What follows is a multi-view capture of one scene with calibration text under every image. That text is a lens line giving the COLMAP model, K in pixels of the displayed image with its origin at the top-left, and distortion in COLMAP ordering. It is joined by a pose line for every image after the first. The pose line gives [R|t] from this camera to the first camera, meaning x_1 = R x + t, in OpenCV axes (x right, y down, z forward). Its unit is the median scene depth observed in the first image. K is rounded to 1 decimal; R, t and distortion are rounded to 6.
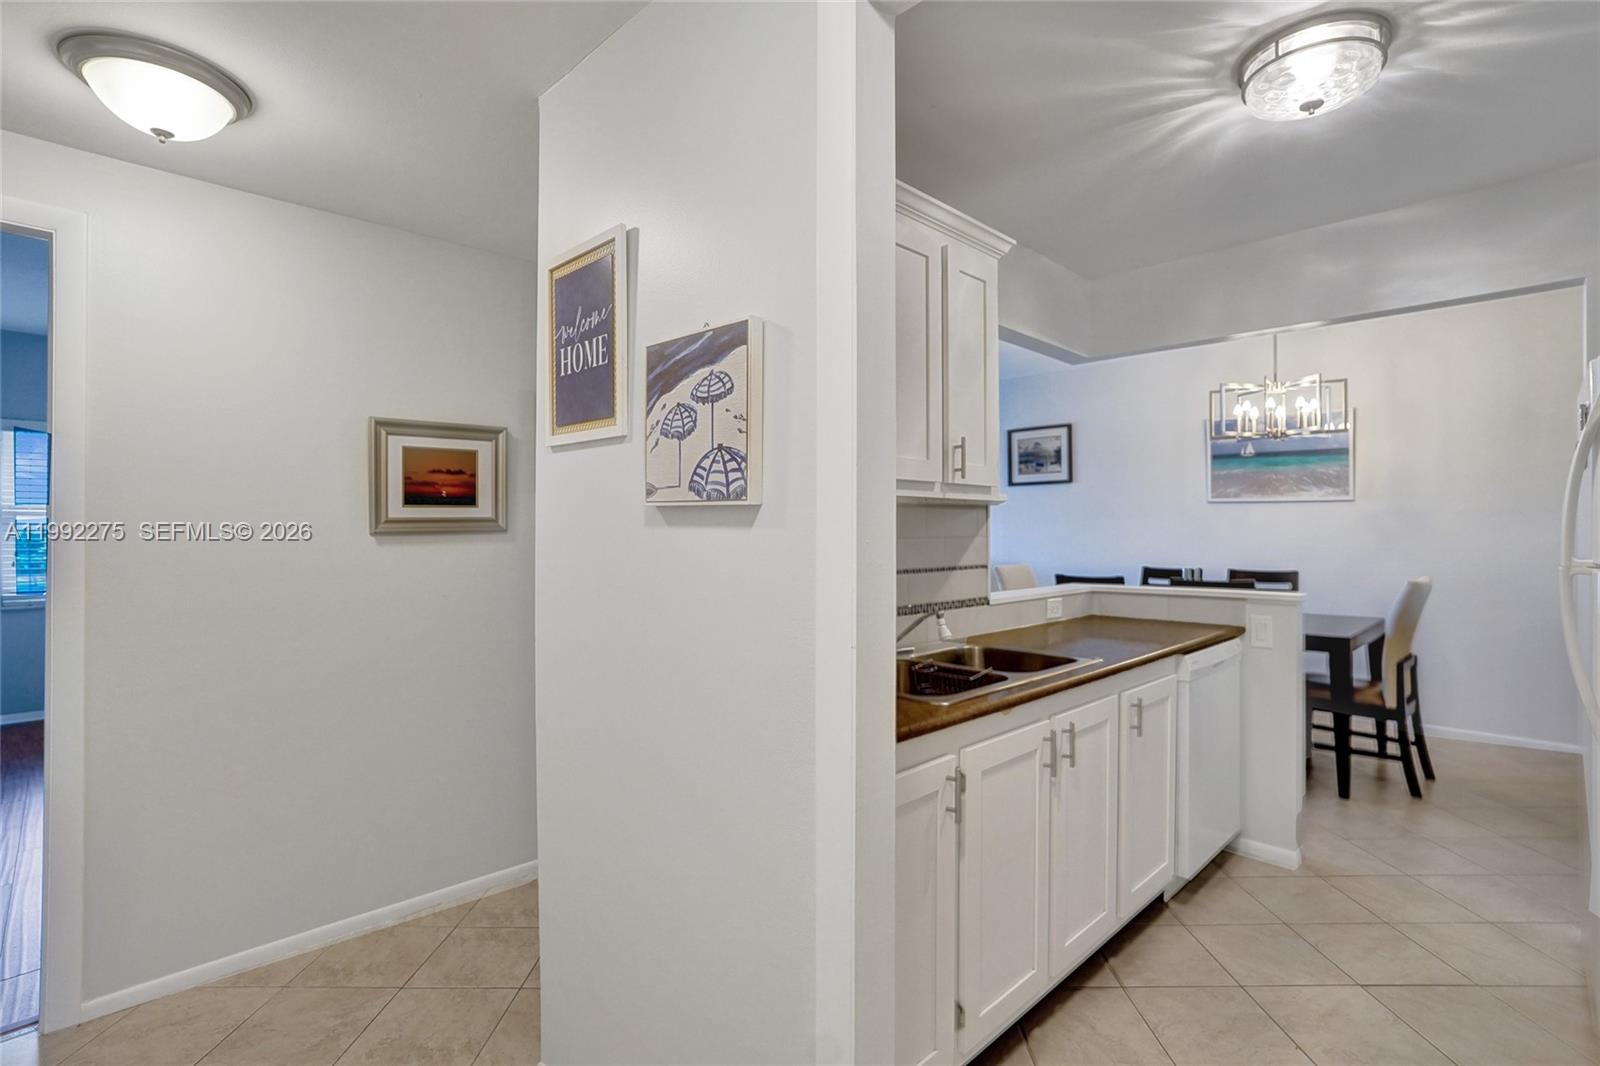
lens RADIAL K [[806.2, 0, 818.0], [0, 806.2, 527.7], [0, 0, 1]] dist [-0.023840, 0.011643]
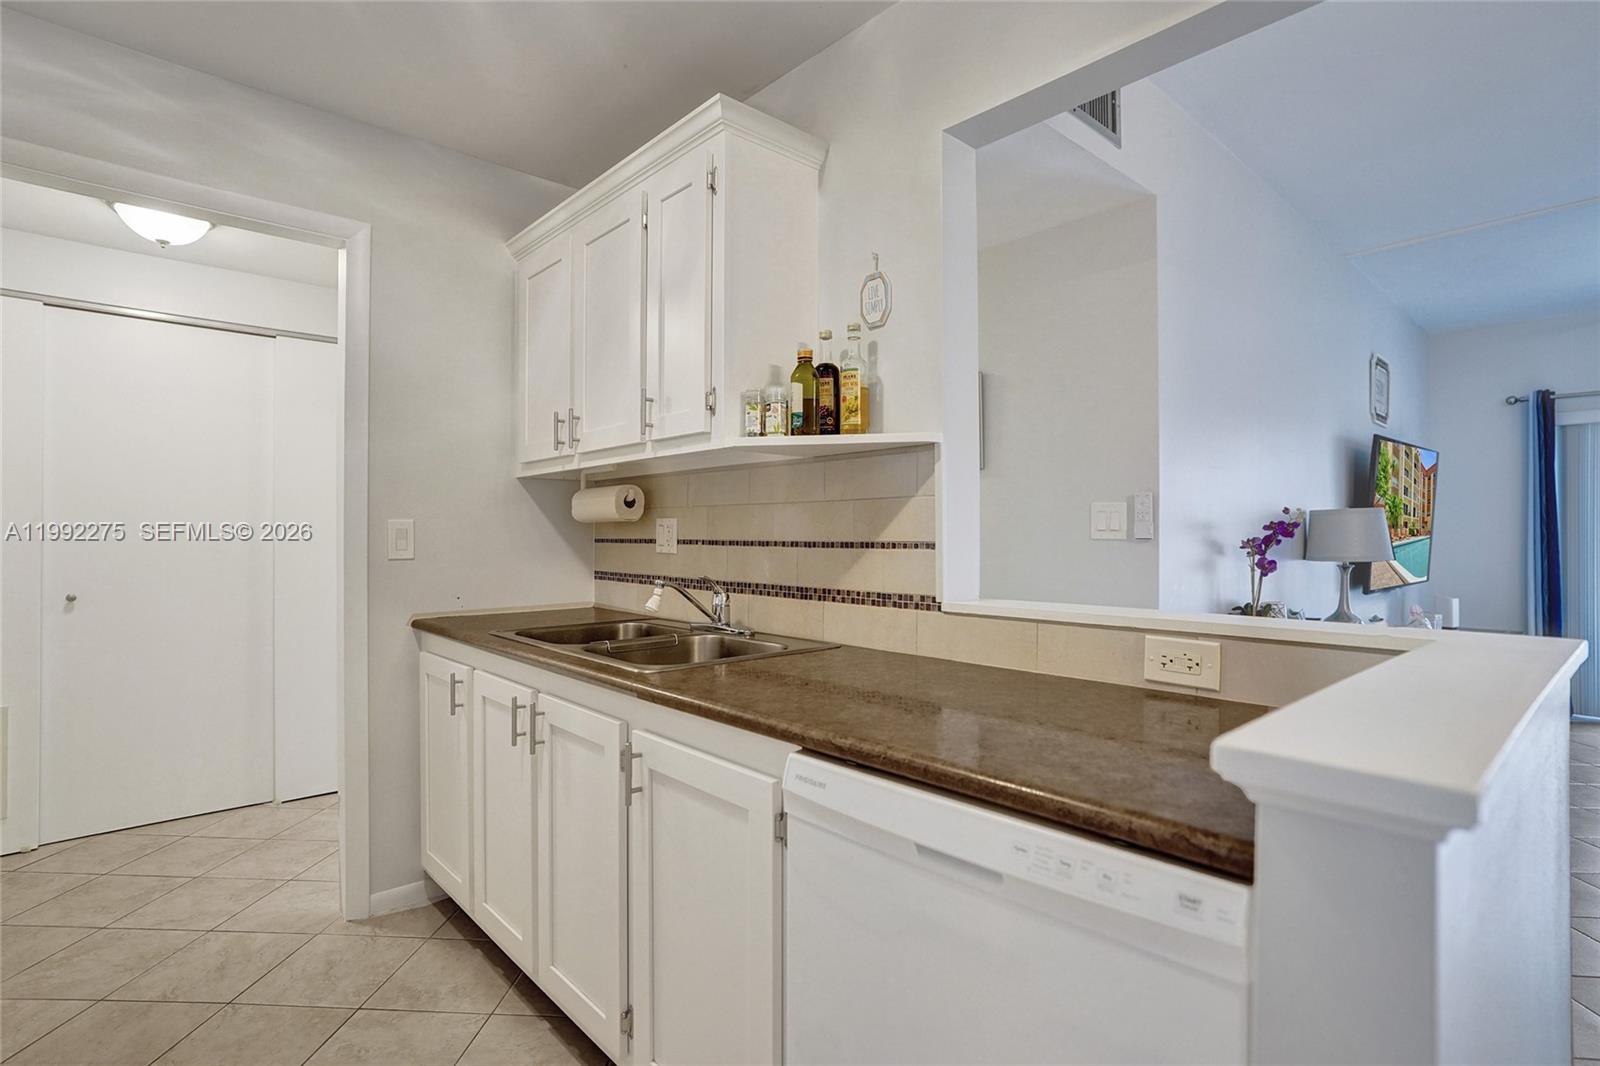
lens RADIAL K [[806.2, 0, 794.7], [0, 806.2, 533.7], [0, 0, 1]] dist [-0.023840, 0.011643]
pose [[-0.097358, 0.000504, -0.995249, 0.874524], [0.002015, 0.999998, 0.000309, 0.042080], [0.995247, -0.001975, -0.097359, 1.029253]]
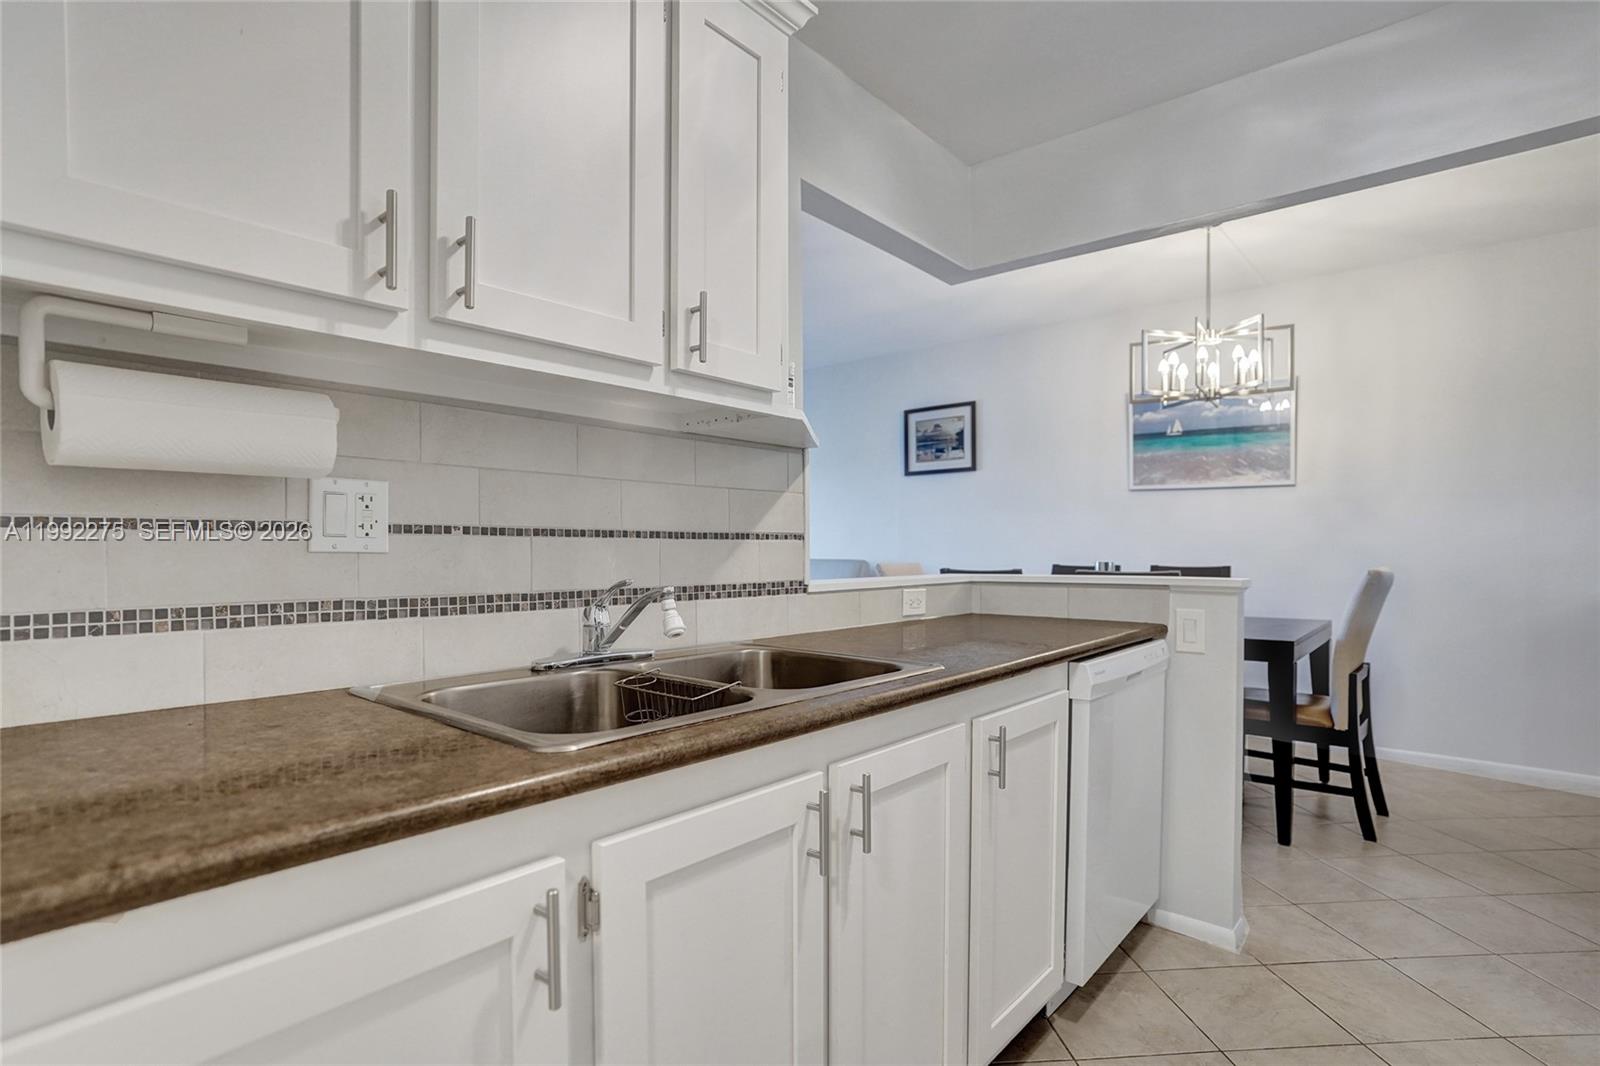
lens RADIAL K [[806.2, 0, 797.5], [0, 806.2, 567.0], [0, 0, 1]] dist [-0.023840, 0.011643]
pose [[0.998602, 0.000497, 0.052863, 0.181129], [-0.001777, 0.999706, 0.024168, 0.061977], [-0.052836, -0.024228, 0.998309, 0.331946]]
